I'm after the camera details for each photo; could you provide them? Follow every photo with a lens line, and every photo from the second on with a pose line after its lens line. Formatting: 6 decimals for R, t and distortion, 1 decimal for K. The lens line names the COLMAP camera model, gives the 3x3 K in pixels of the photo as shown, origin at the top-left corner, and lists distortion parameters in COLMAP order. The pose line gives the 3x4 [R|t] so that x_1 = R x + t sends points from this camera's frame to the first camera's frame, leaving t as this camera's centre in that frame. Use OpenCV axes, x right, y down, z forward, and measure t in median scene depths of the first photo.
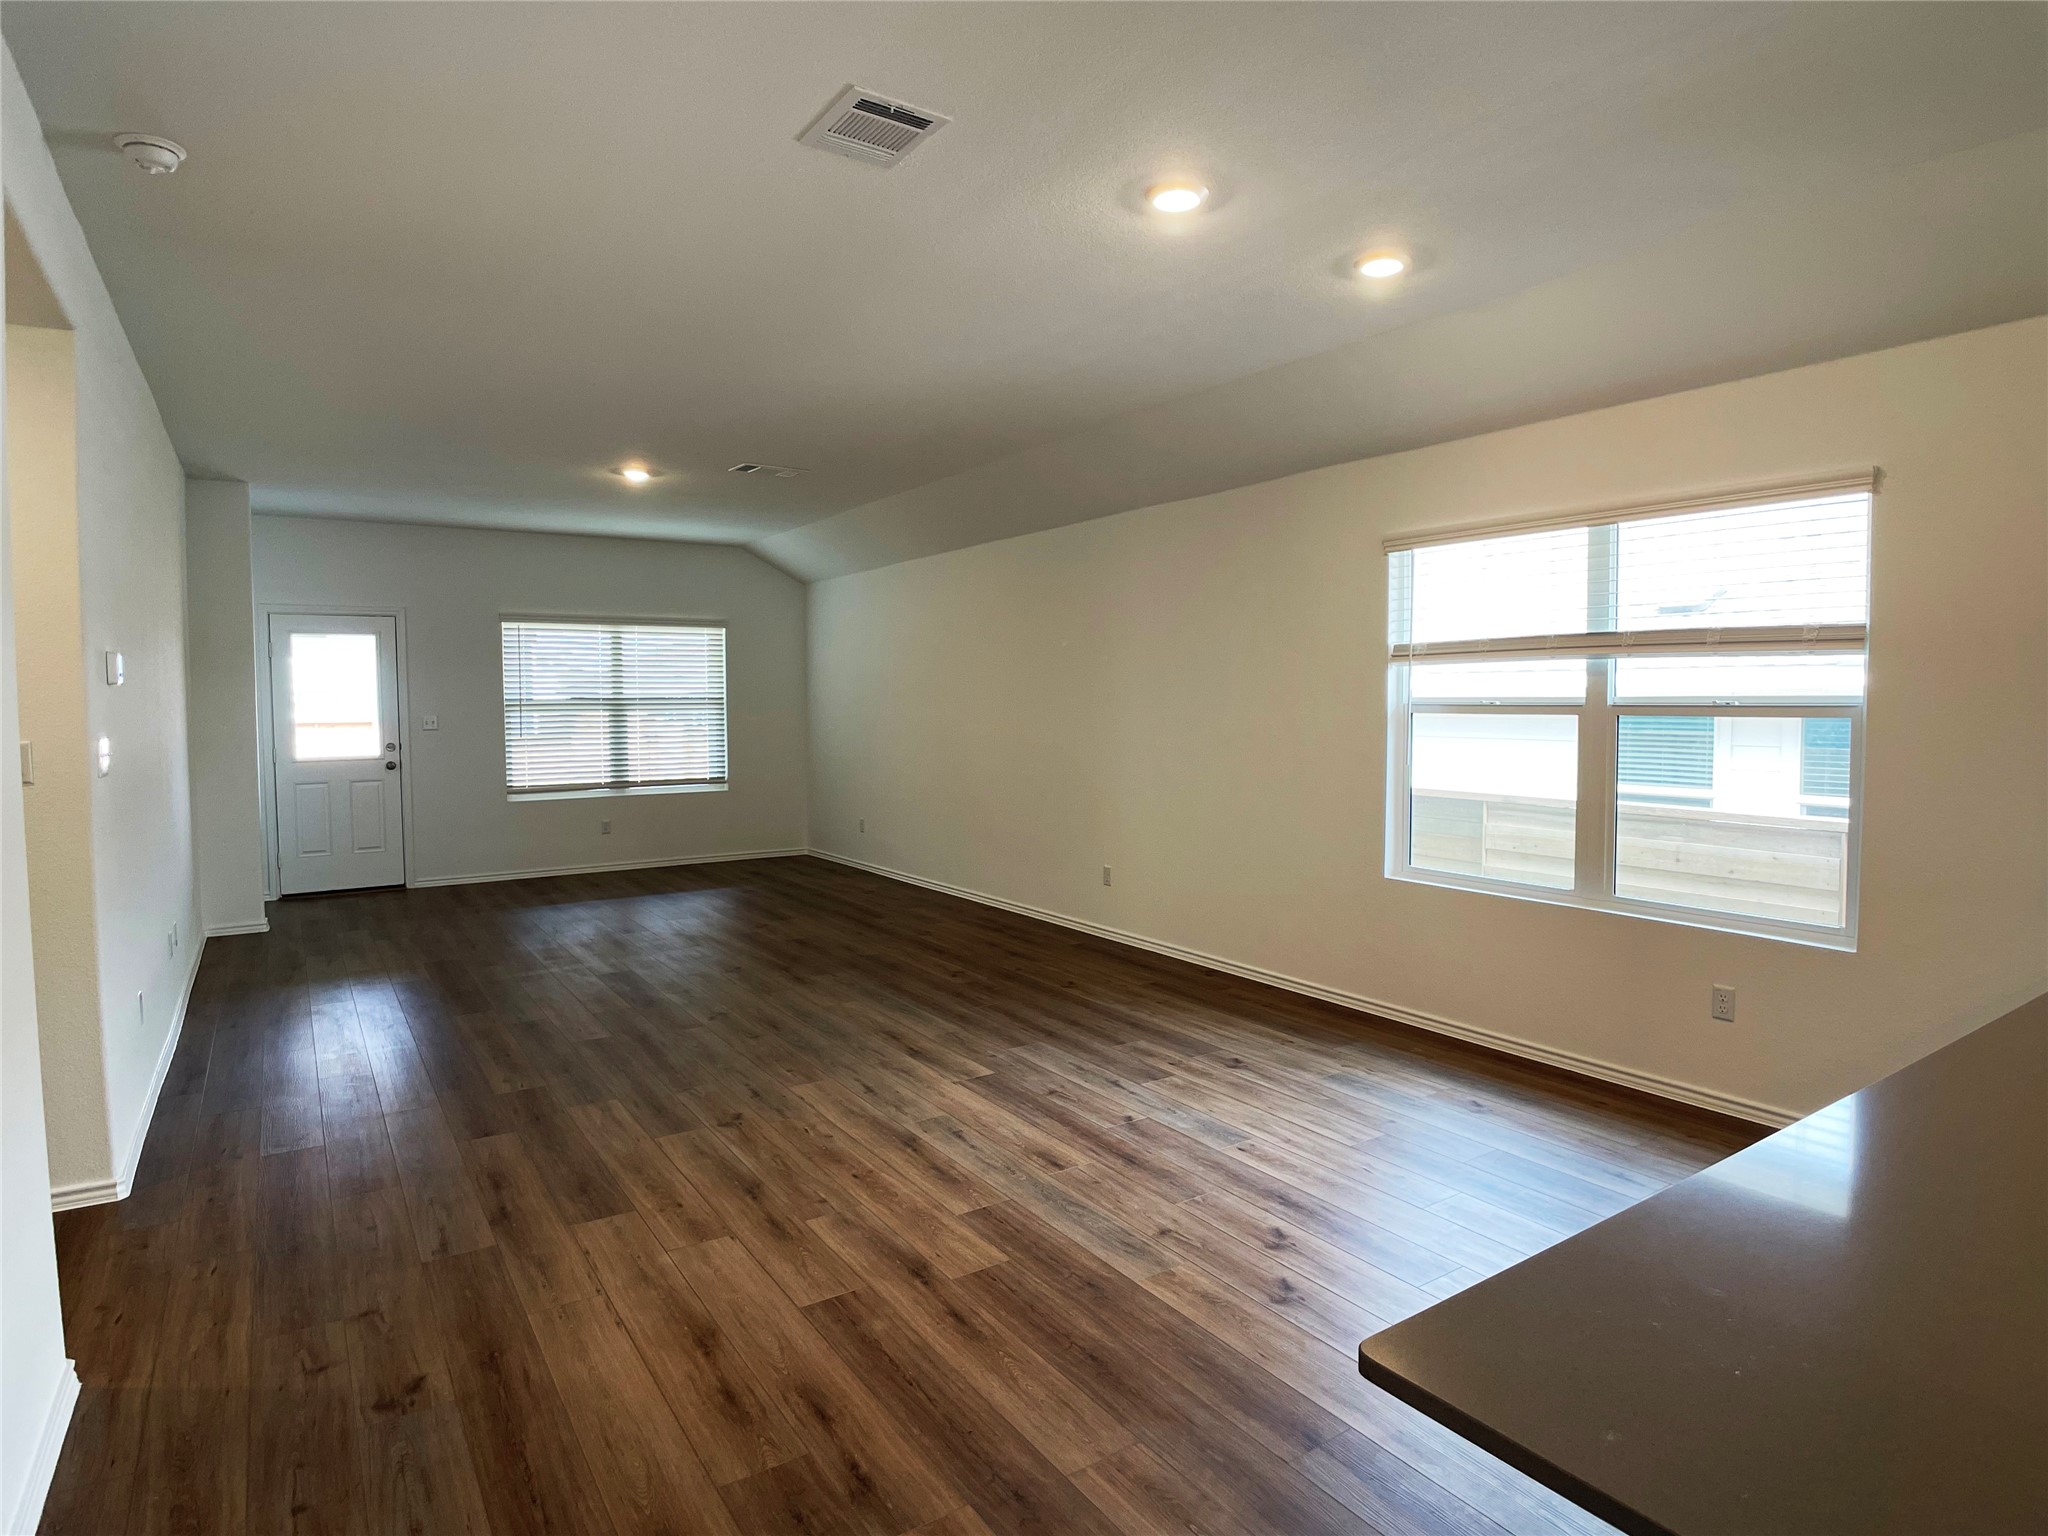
lens RADIAL K [[1142.1, 0, 1084.5], [0, 1142.1, 764.2], [0, 0, 1]] dist [-0.013327, -0.010804]
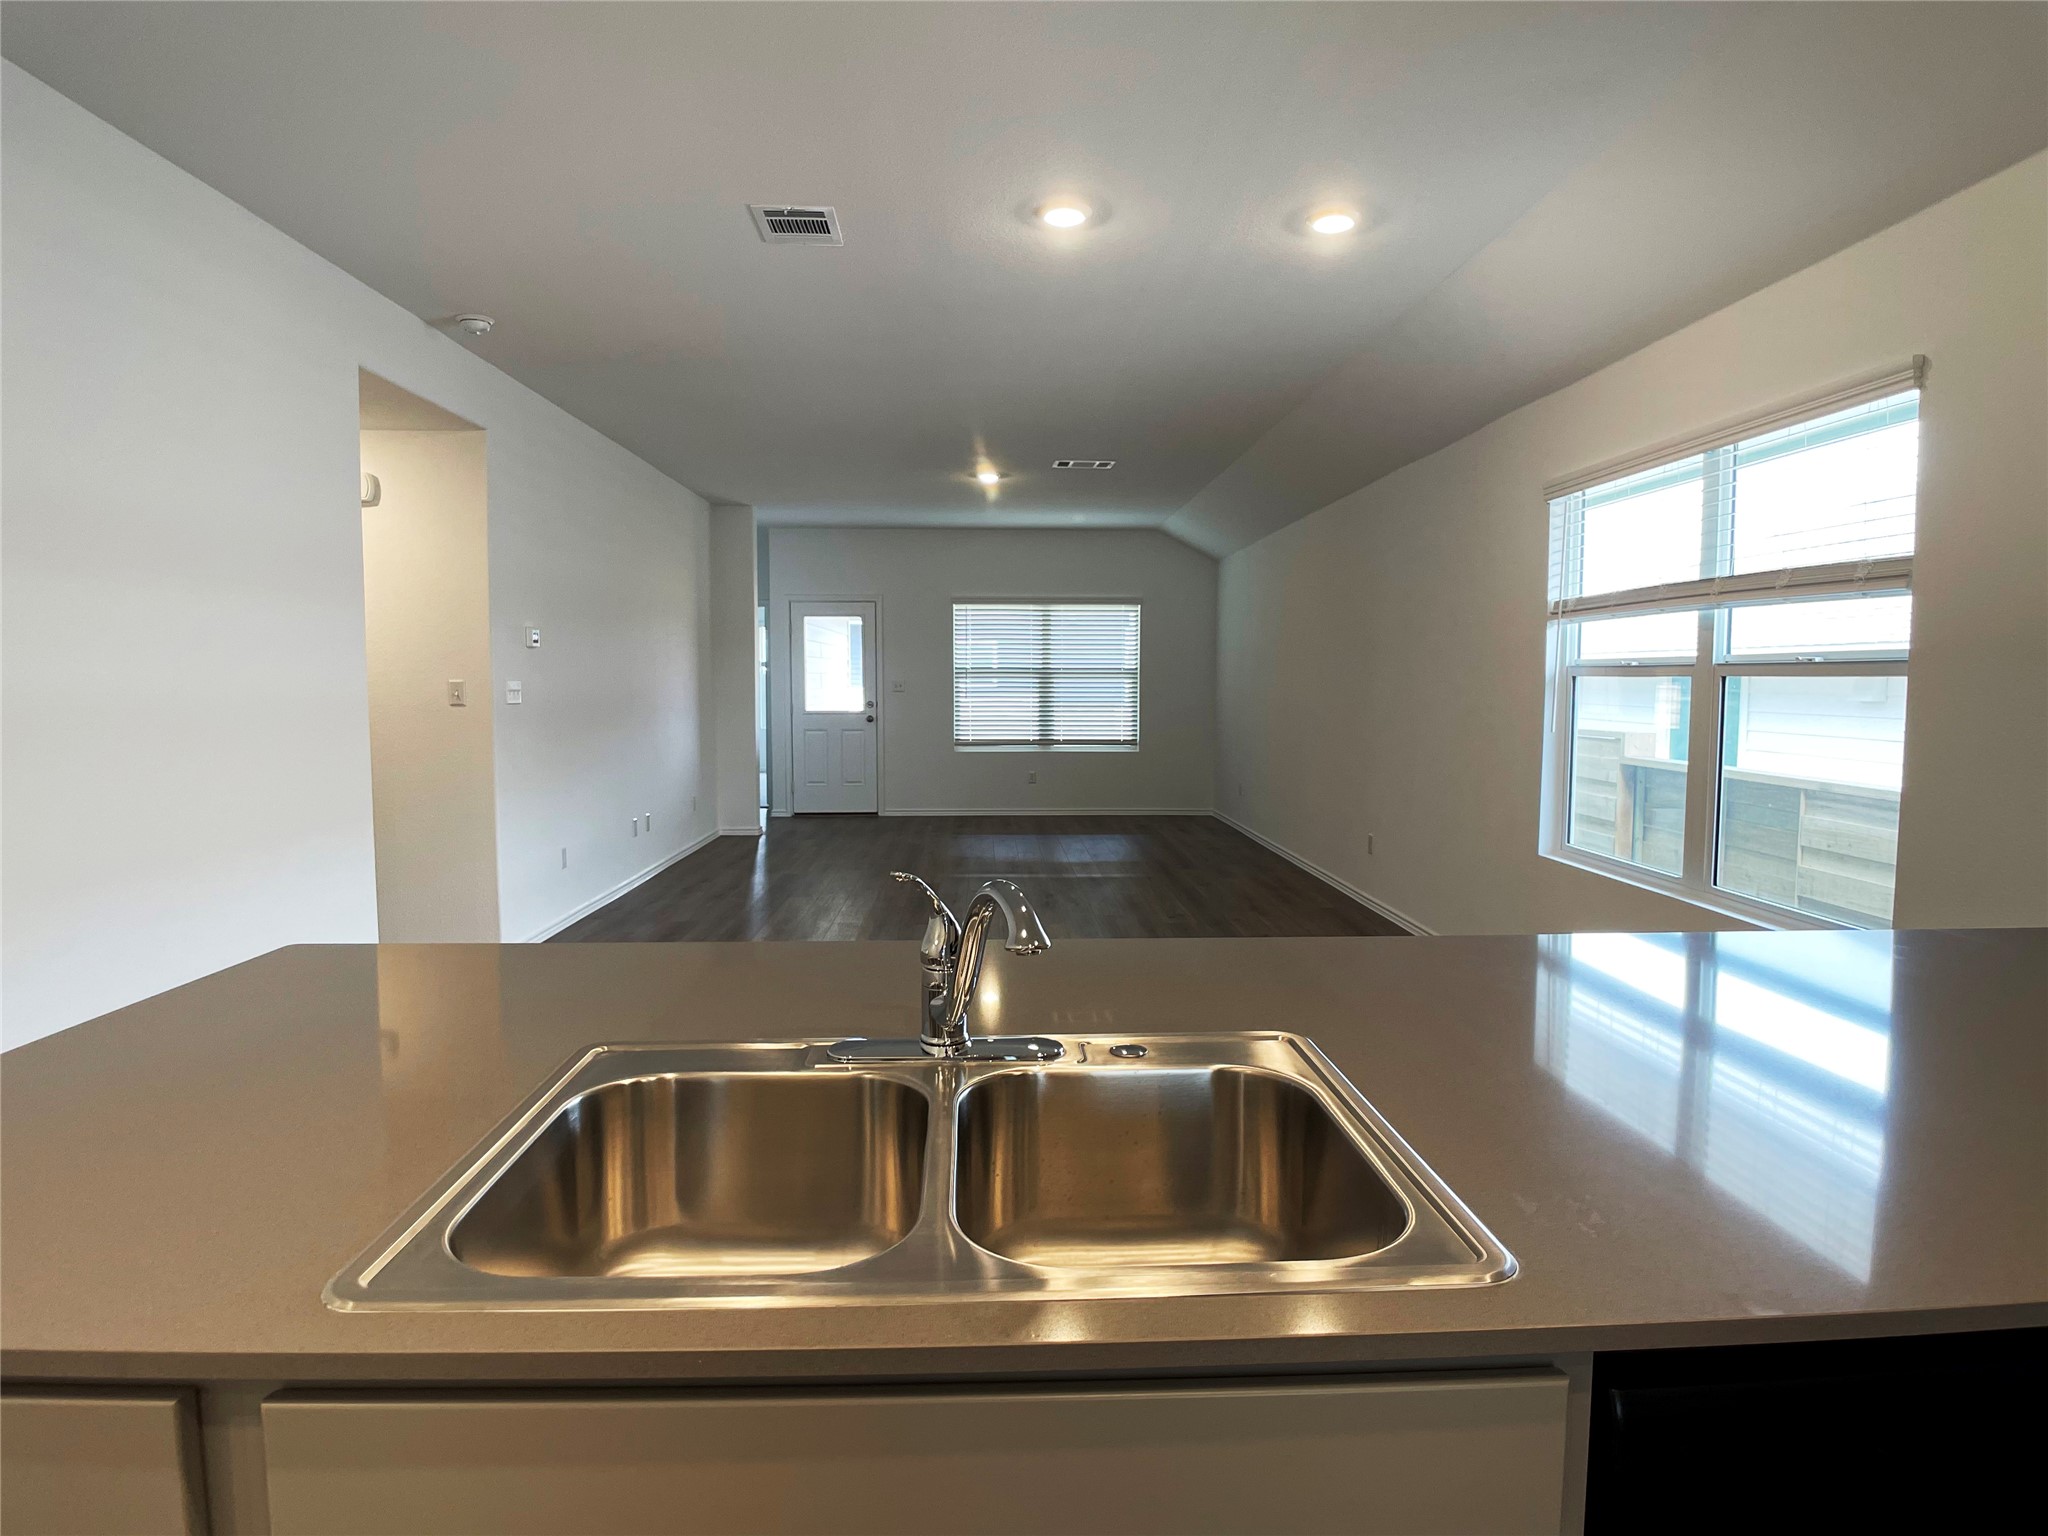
lens RADIAL K [[1142.1, 0, 1017.2], [0, 1142.1, 768.7], [0, 0, 1]] dist [-0.013327, -0.010804]
pose [[0.845123, 0.048734, -0.532346, 0.306527], [-0.036460, 0.998772, 0.033551, 0.011192], [0.533328, -0.008945, 0.845861, -0.001964]]
